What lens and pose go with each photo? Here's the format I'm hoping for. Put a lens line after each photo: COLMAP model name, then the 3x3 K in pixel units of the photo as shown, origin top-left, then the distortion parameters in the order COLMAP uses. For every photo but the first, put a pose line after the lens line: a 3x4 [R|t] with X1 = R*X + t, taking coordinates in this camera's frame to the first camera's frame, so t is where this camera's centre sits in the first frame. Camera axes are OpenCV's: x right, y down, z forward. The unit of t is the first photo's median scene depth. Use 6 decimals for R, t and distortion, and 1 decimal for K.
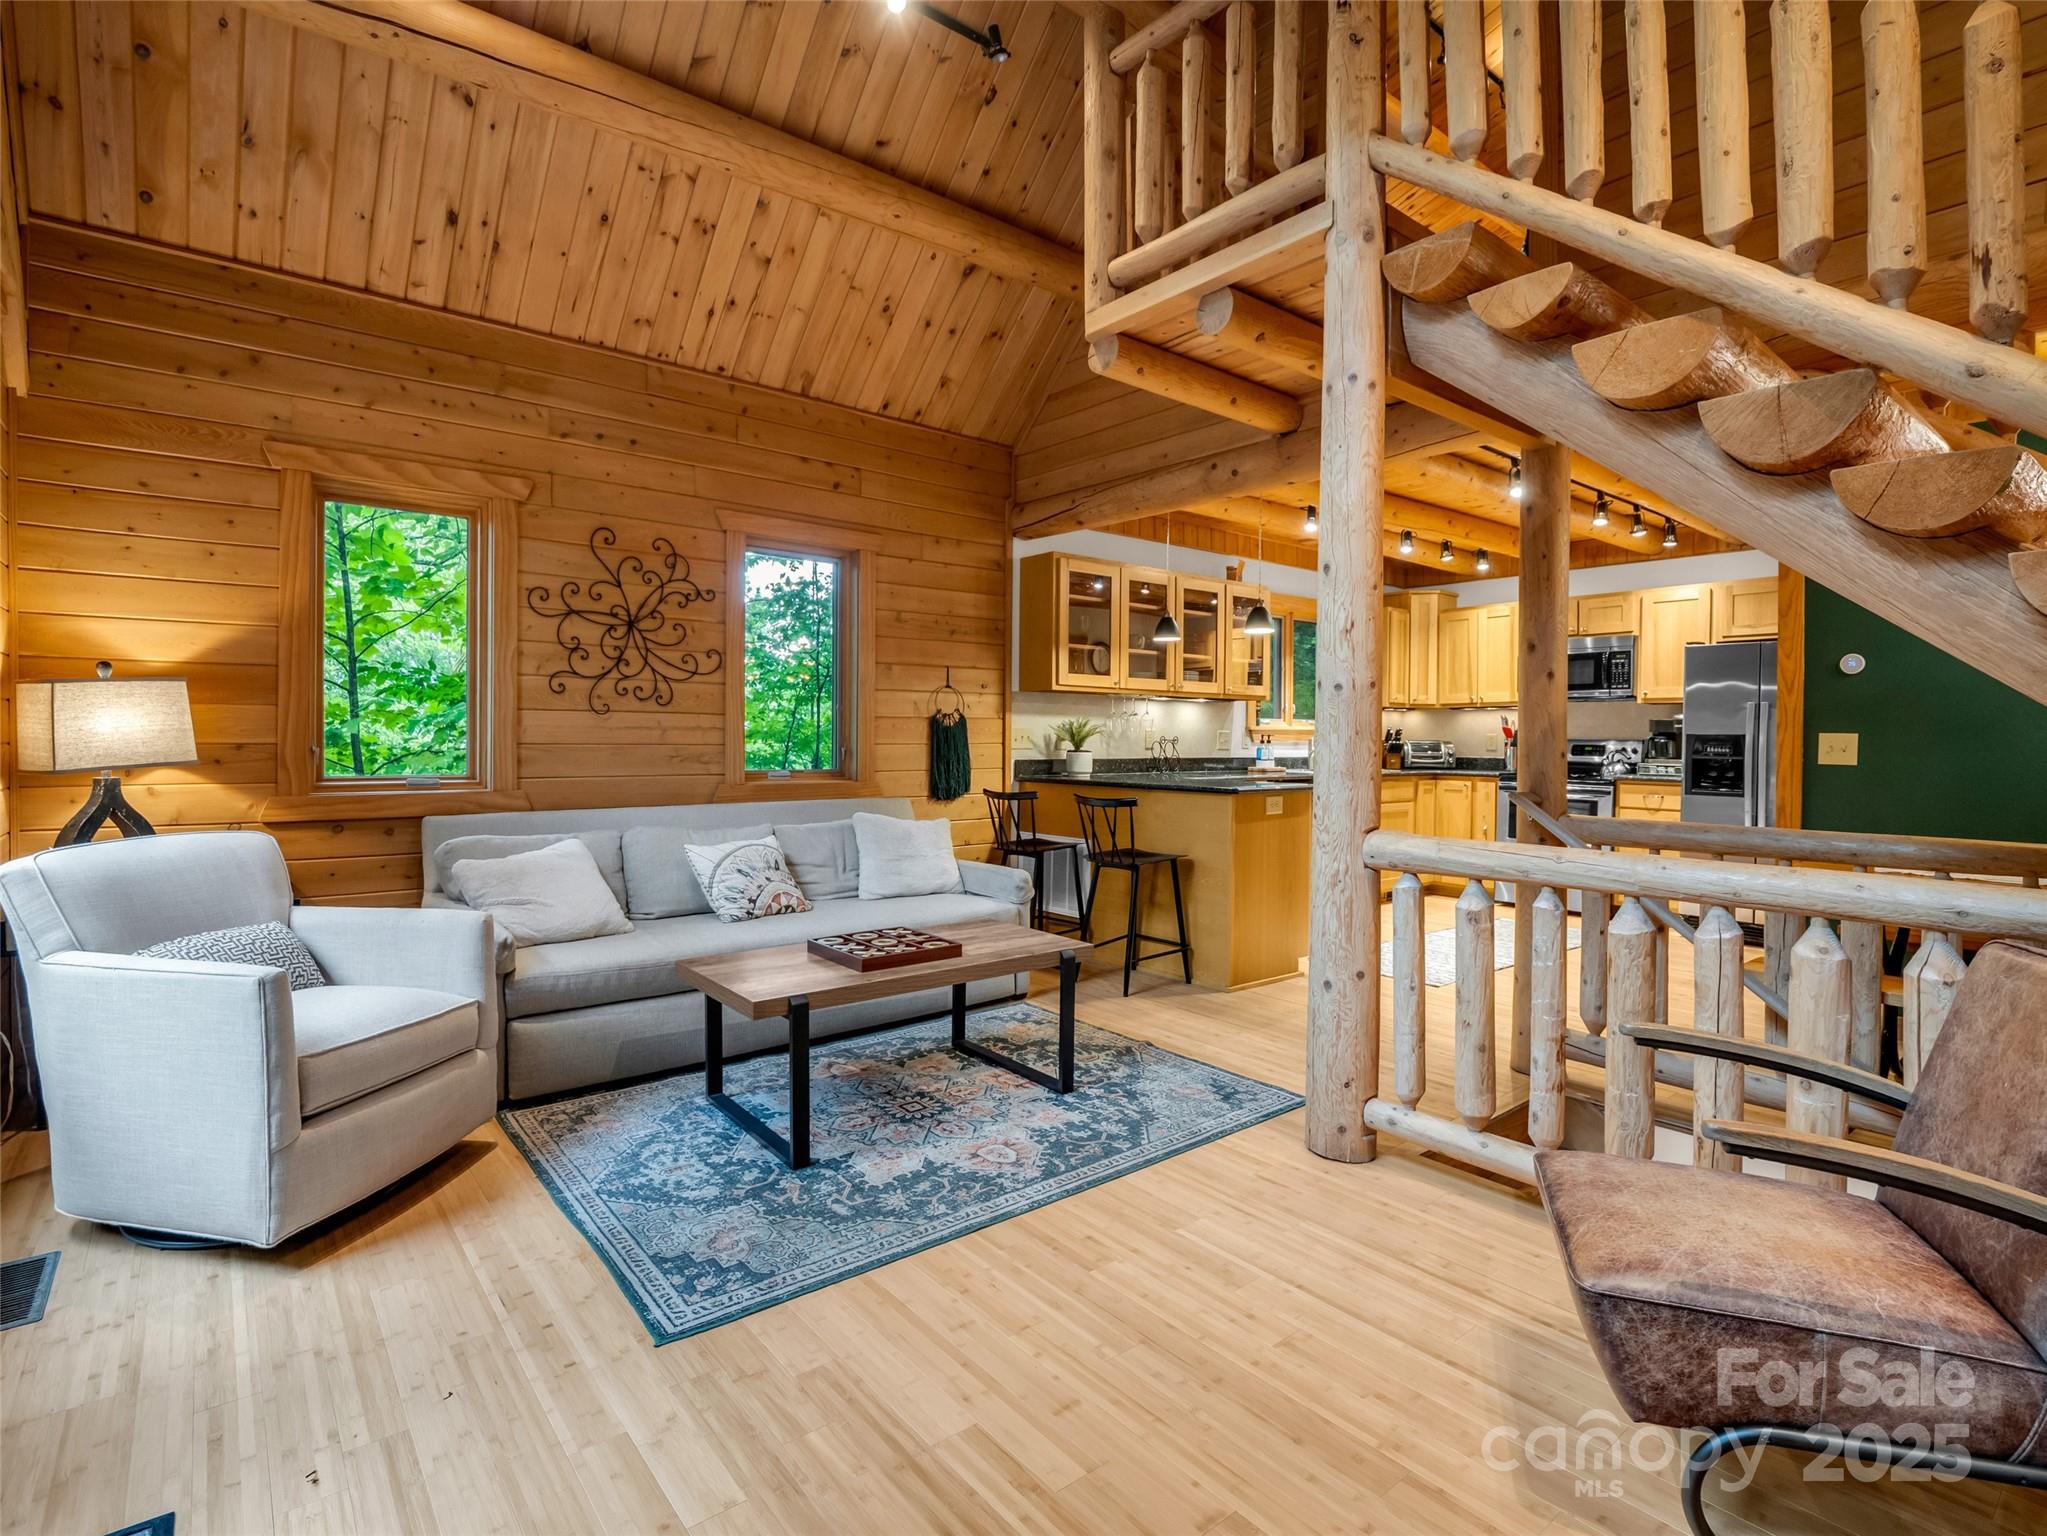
lens RADIAL K [[1014.1, 0, 1134.3], [0, 1014.1, 747.8], [0, 0, 1]] dist [0.001234, -0.000157]
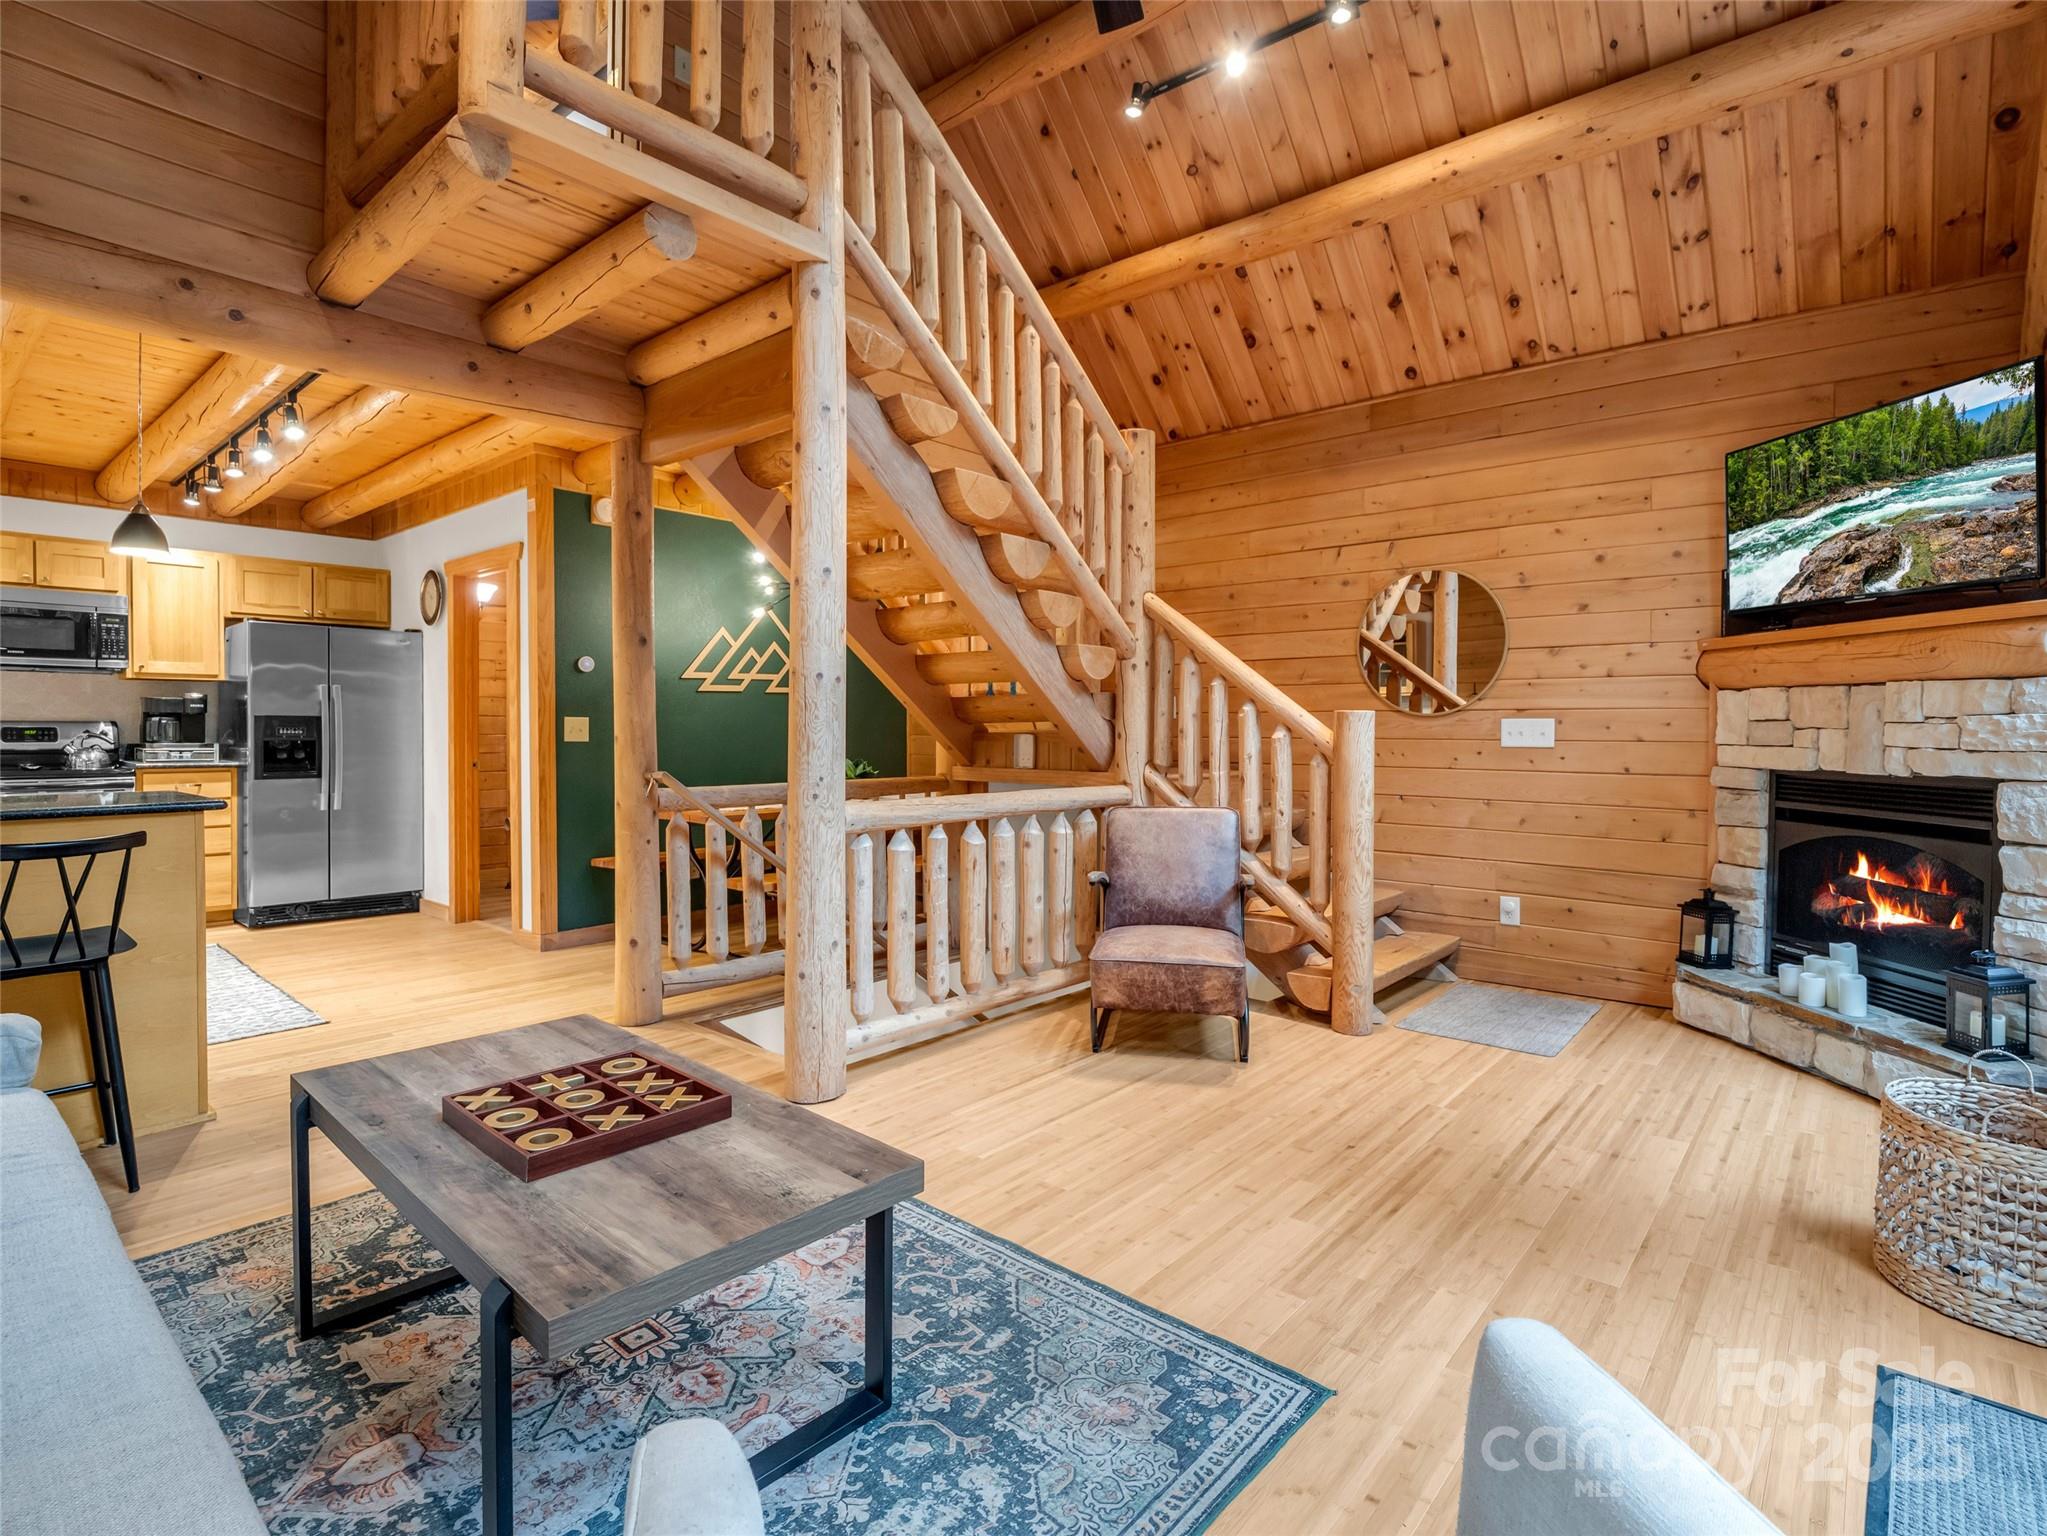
lens RADIAL K [[1022.7, 0, 899.4], [0, 1022.7, 732.0], [0, 0, 1]] dist [-0.011042, -0.000274]
pose [[-0.054241, -0.014607, 0.998421, -0.718858], [0.008065, 0.999854, 0.015066, -0.011782], [-0.998495, 0.008869, -0.054116, 0.762270]]
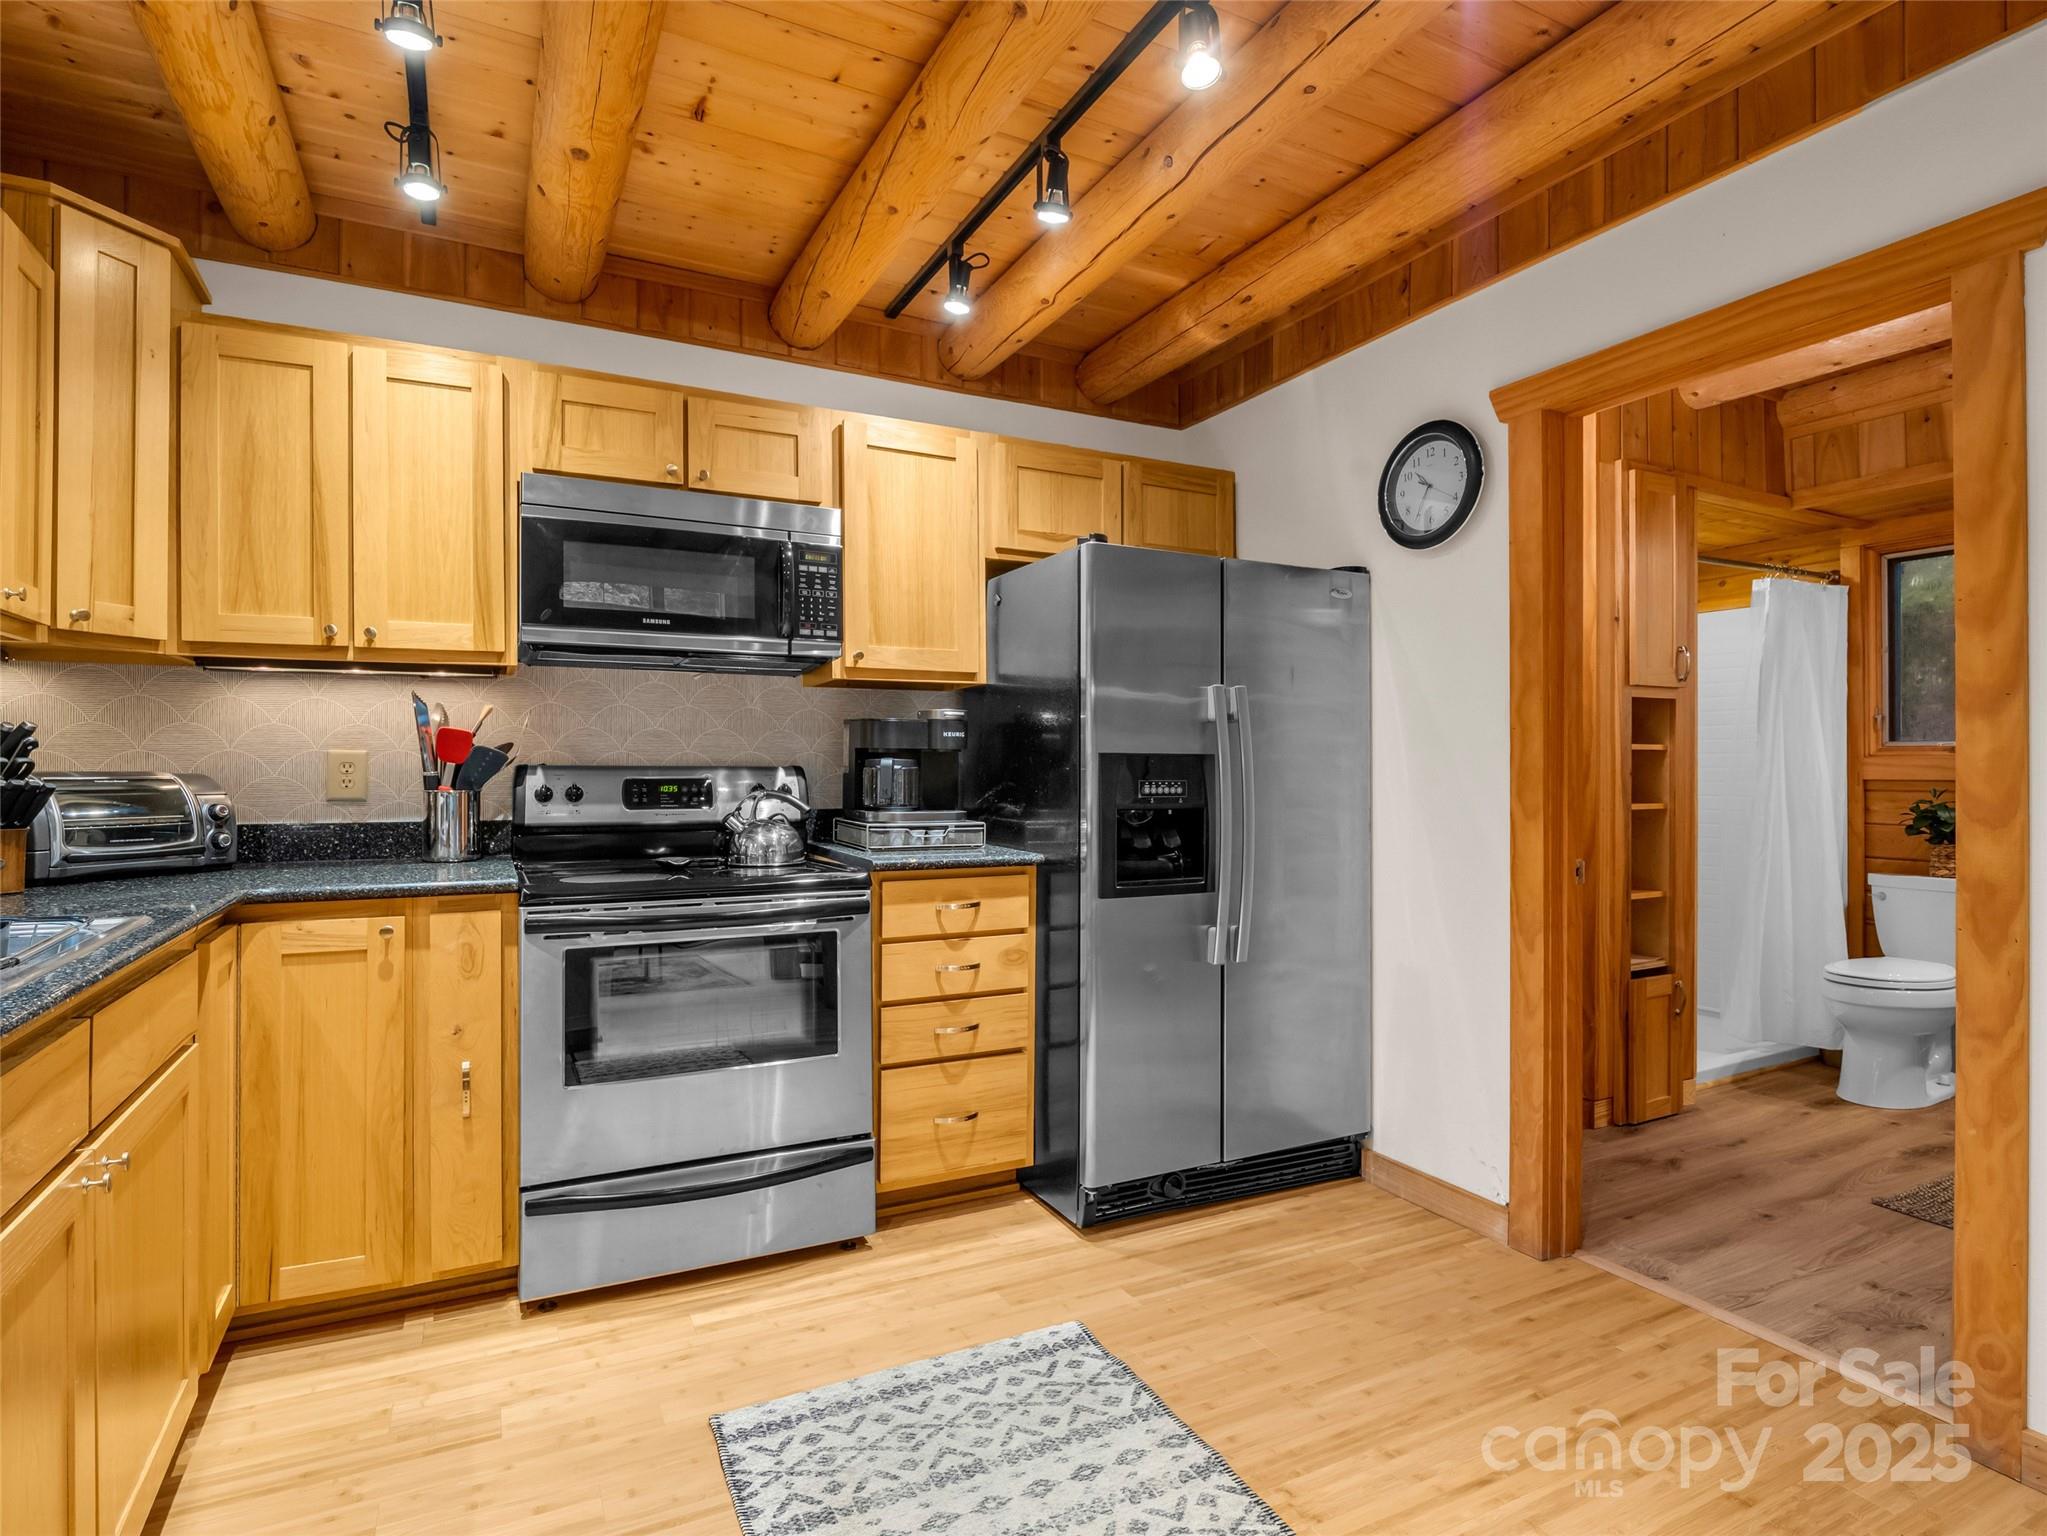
lens RADIAL K [[1025.6, 0, 969.7], [0, 1025.6, 767.7], [0, 0, 1]] dist [-0.000527, -0.014237]
pose [[0.293838, -0.005286, 0.955841, 0.207519], [0.010386, 0.999943, 0.002337, -0.014241], [-0.955799, 0.009240, 0.293876, 1.548708]]
